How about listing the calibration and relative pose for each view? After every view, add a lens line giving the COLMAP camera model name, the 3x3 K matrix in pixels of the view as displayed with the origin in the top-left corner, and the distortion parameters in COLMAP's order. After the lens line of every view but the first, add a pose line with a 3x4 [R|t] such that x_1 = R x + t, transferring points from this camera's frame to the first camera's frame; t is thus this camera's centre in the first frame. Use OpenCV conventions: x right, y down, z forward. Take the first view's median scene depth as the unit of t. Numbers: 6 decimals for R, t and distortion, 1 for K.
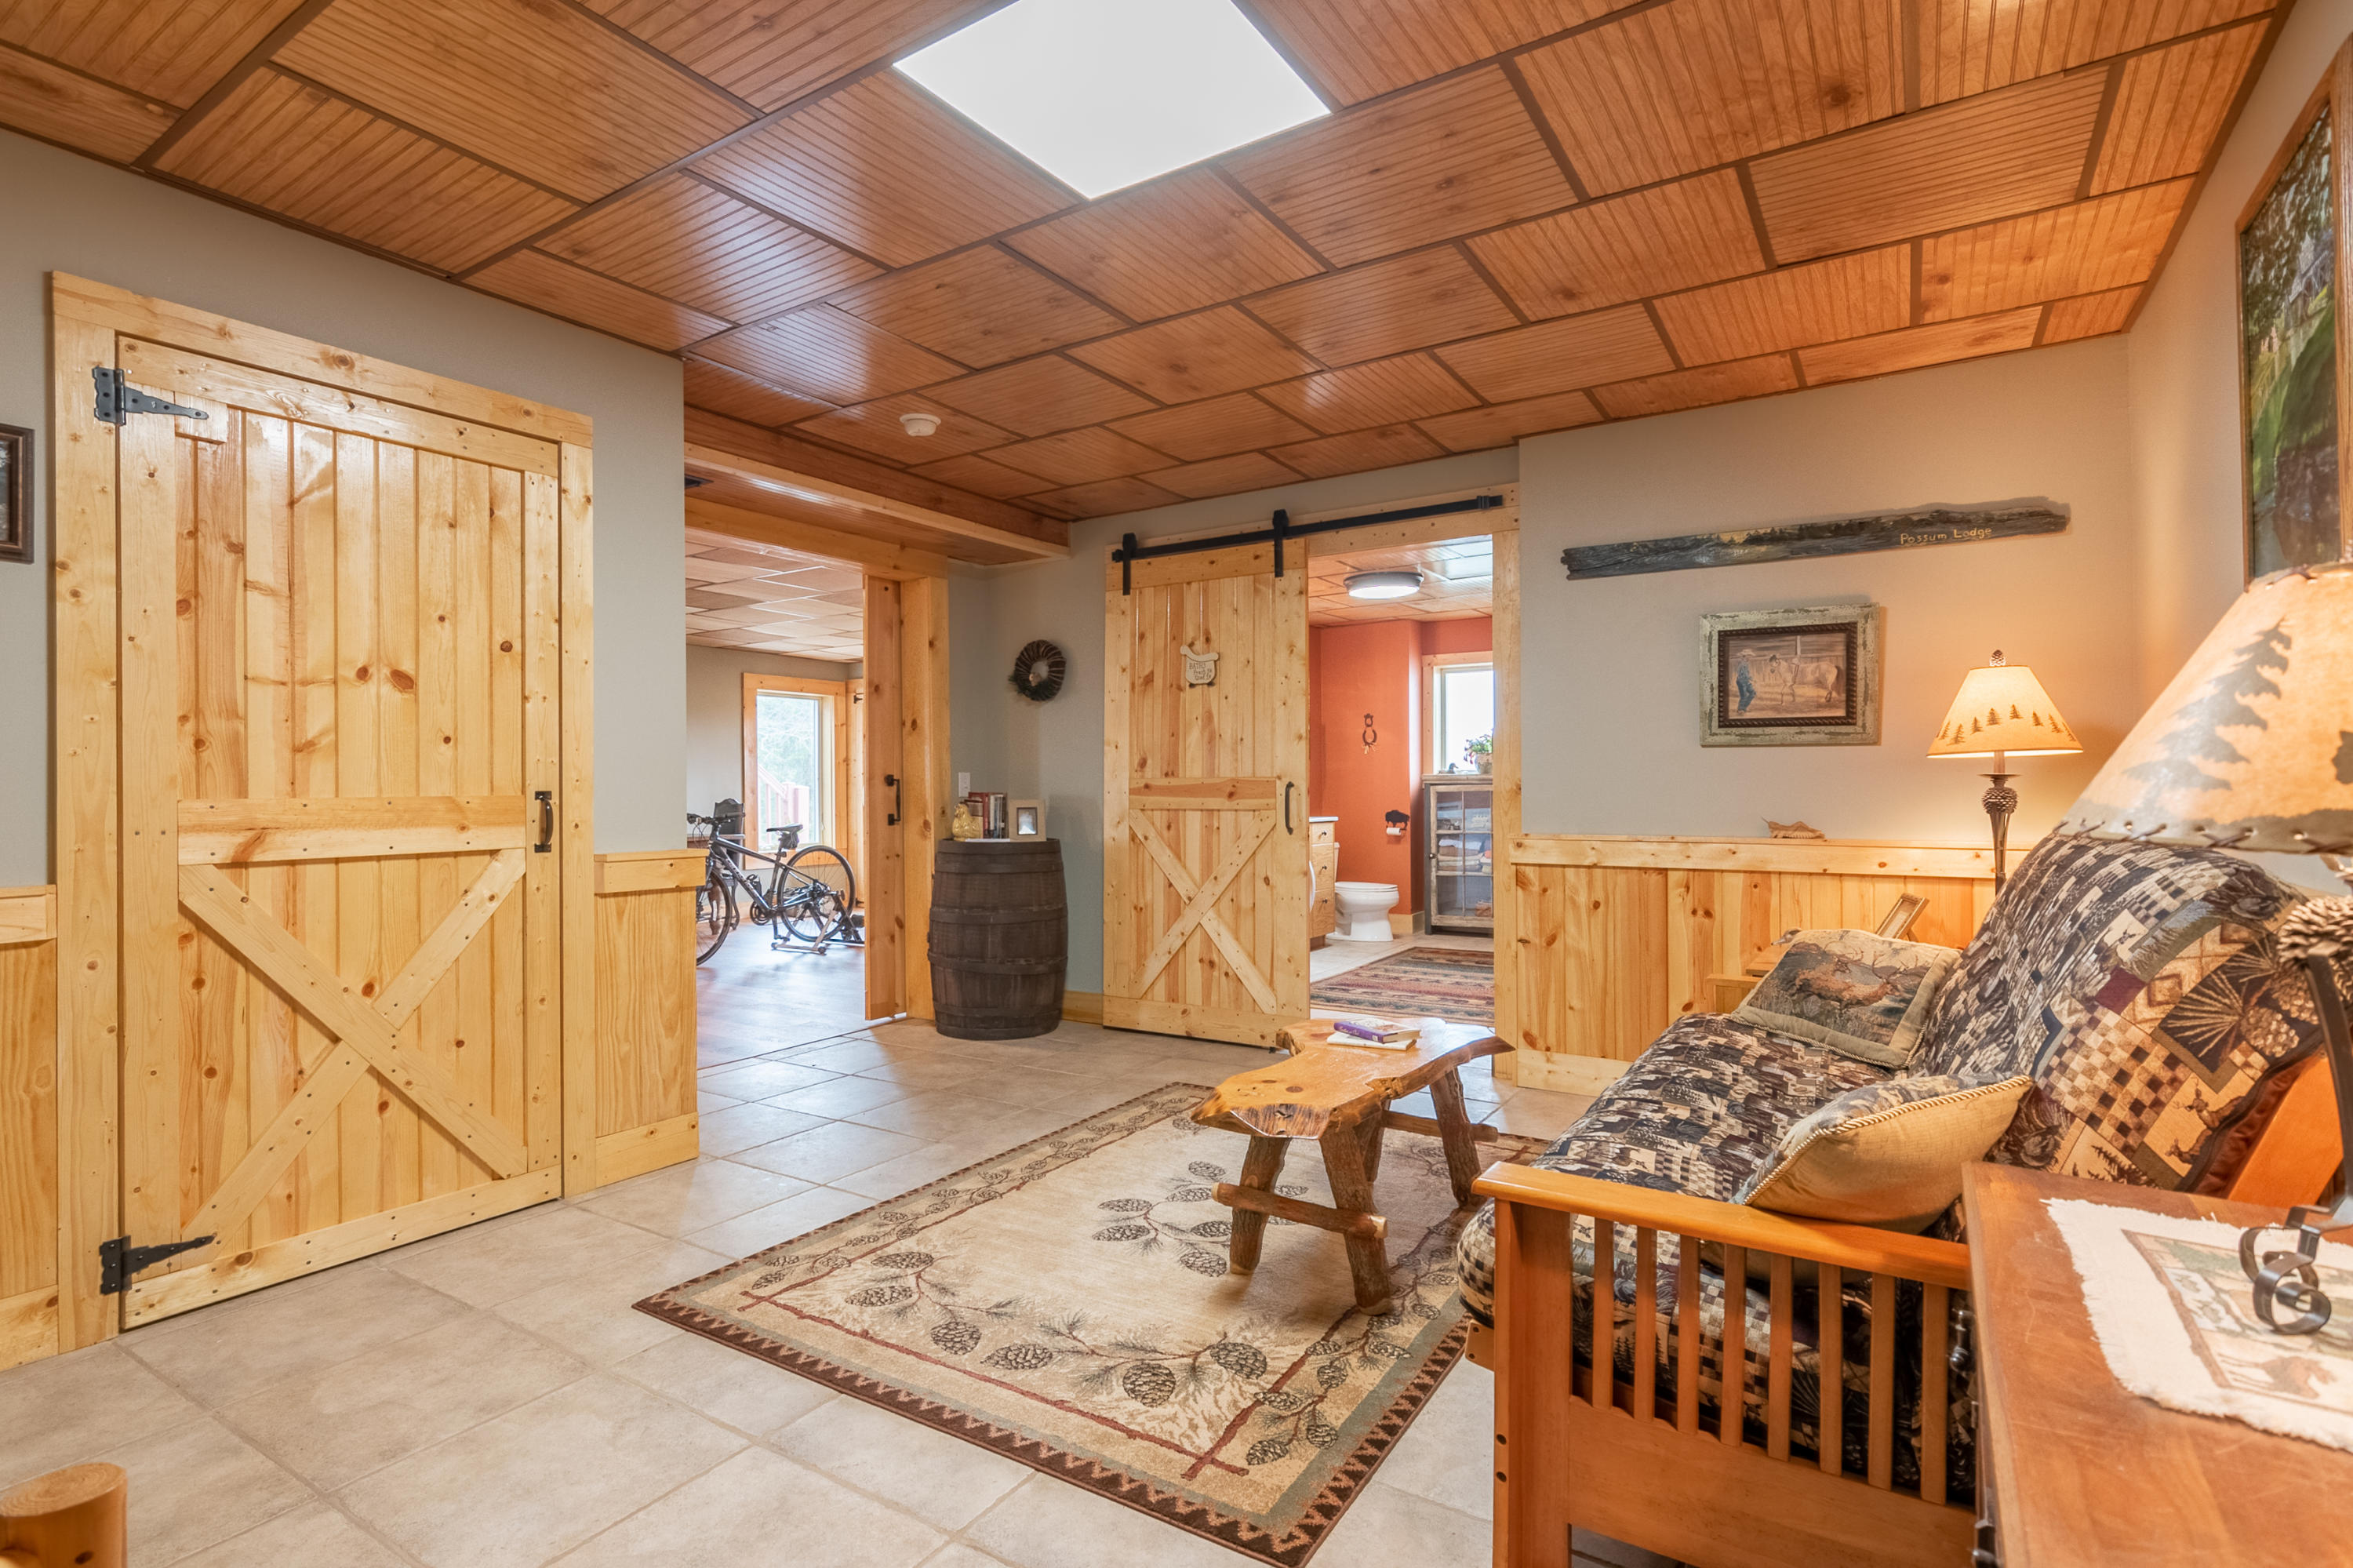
lens RADIAL K [[1140.9, 0, 1169.5], [0, 1140.9, 792.3], [0, 0, 1]] dist [0.002764, 0.001127]
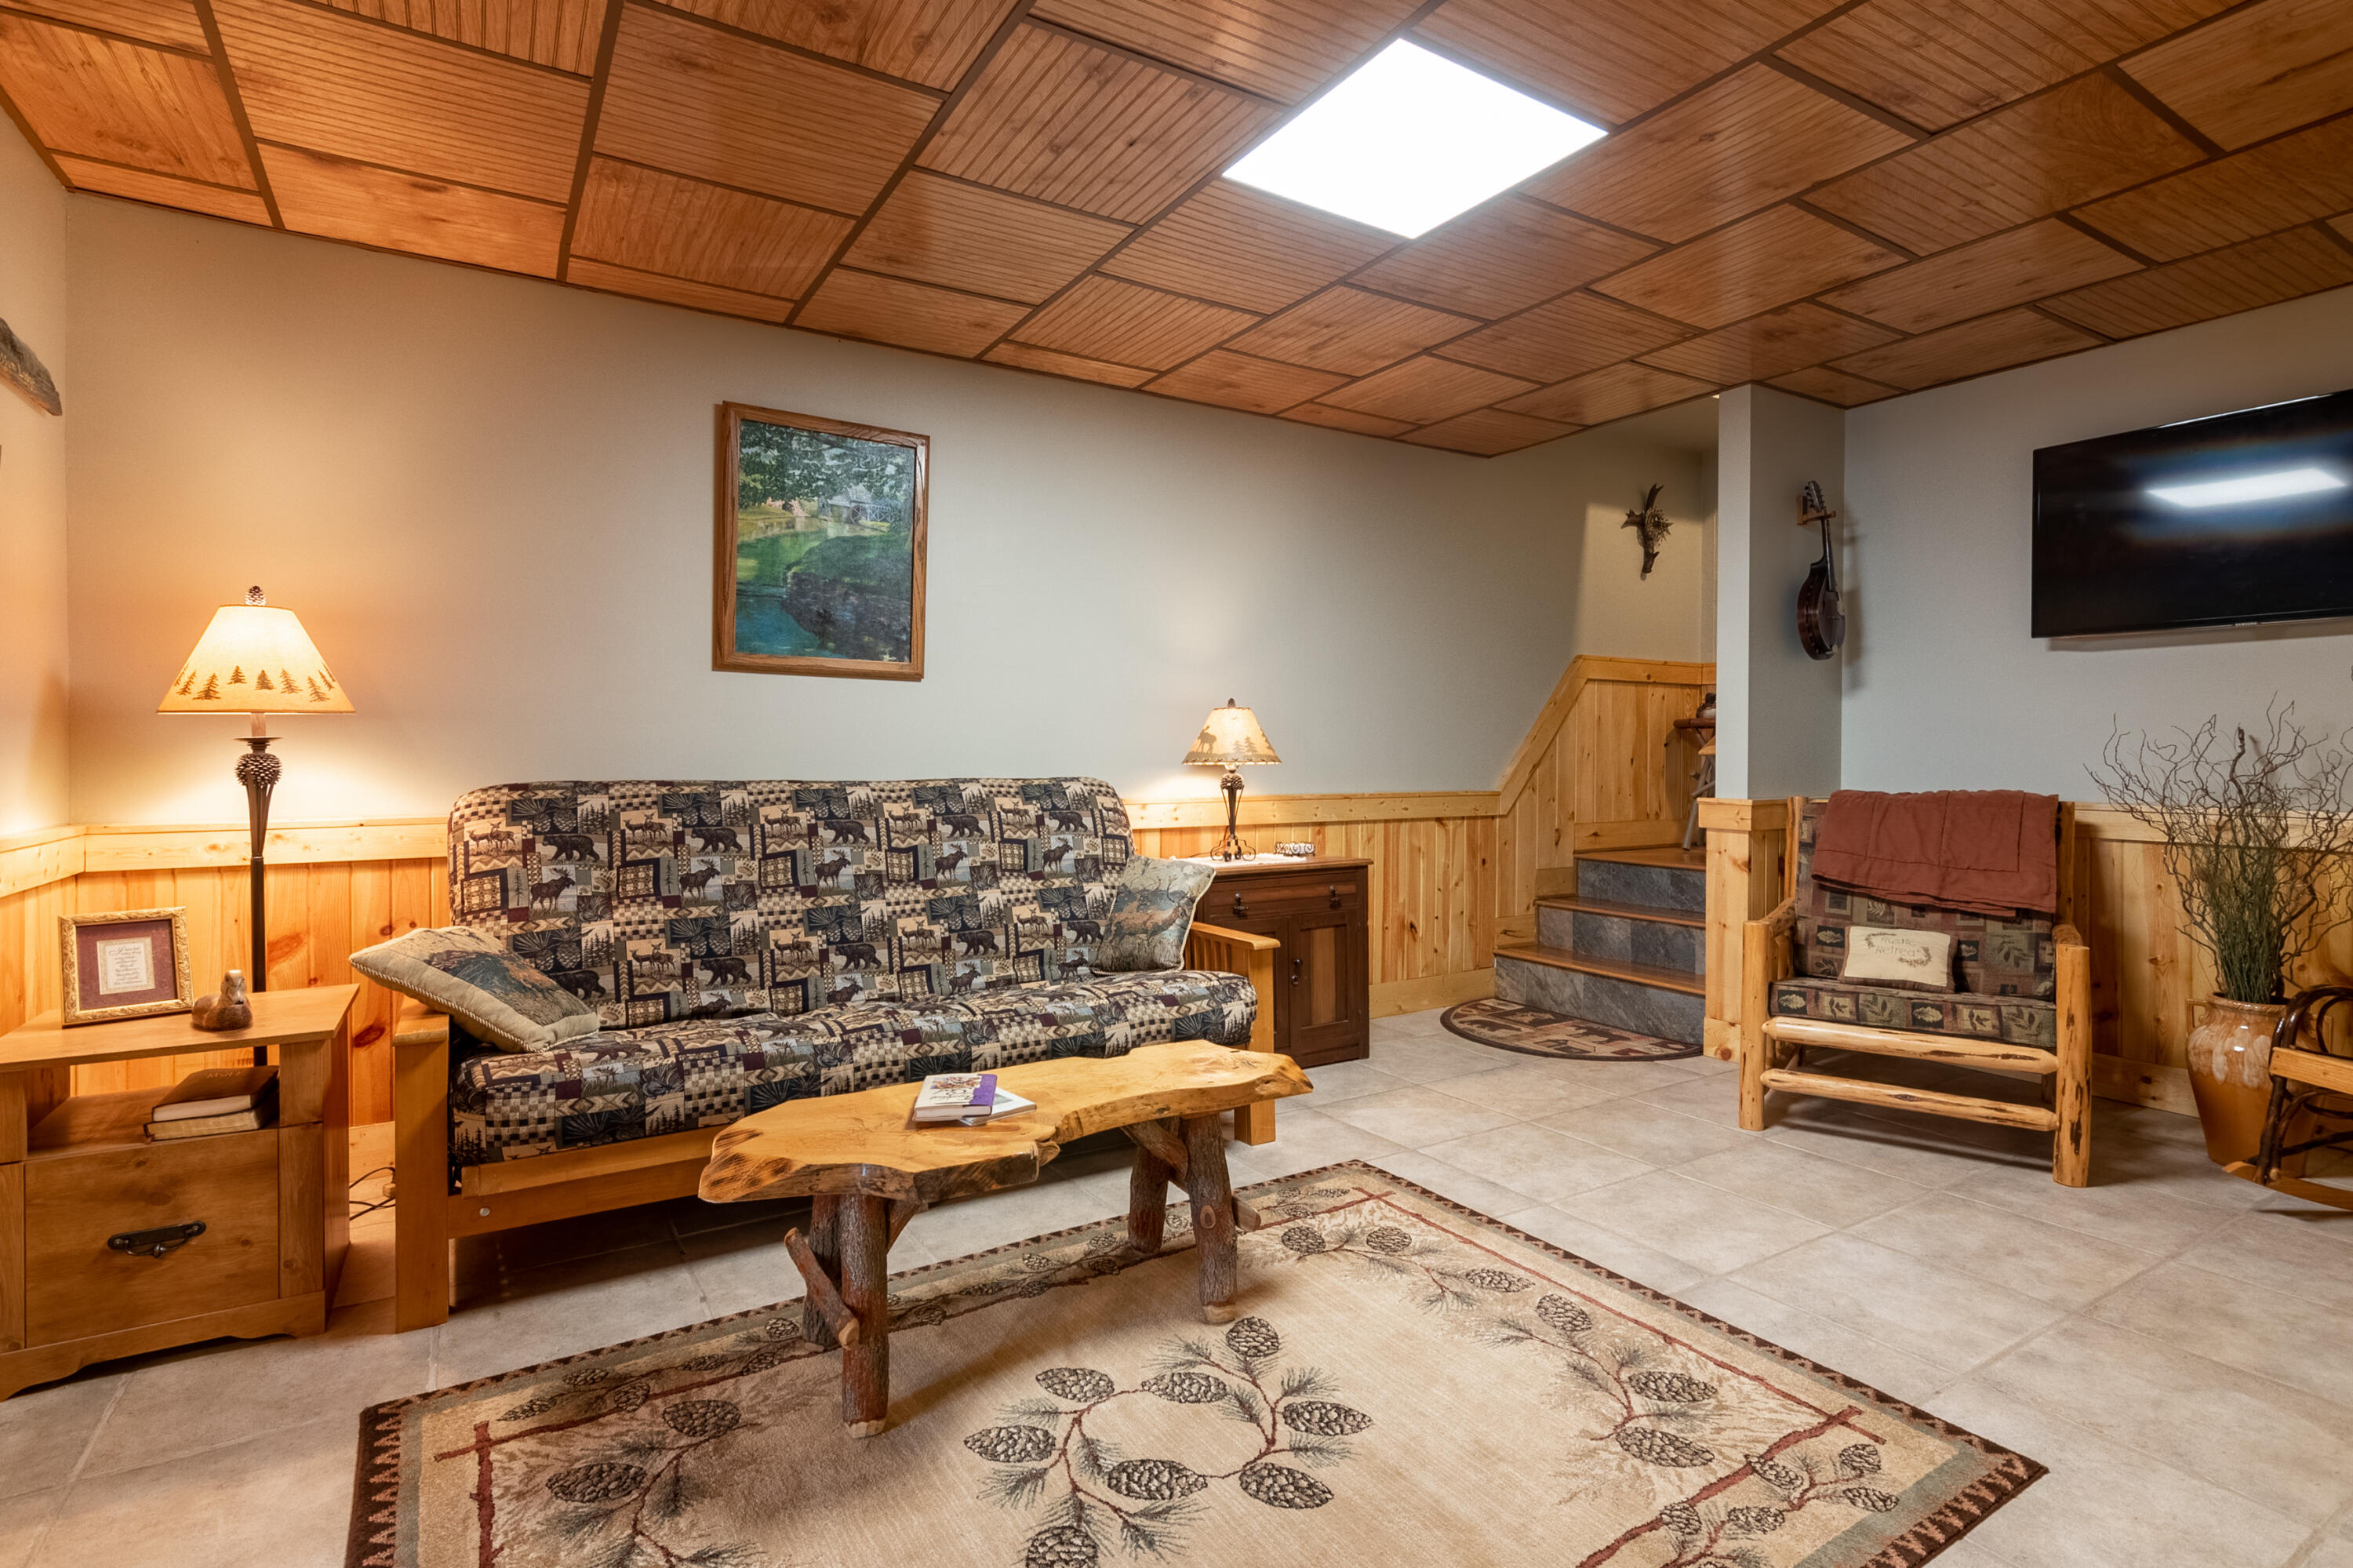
lens RADIAL K [[1140.9, 0, 1191.0], [0, 1140.9, 761.5], [0, 0, 1]] dist [0.002764, 0.001127]
pose [[-0.910243, 0.002287, 0.414069, -0.245785], [0.007021, 0.999926, 0.009913, -0.002325], [-0.414015, 0.011930, -0.910192, 1.631306]]
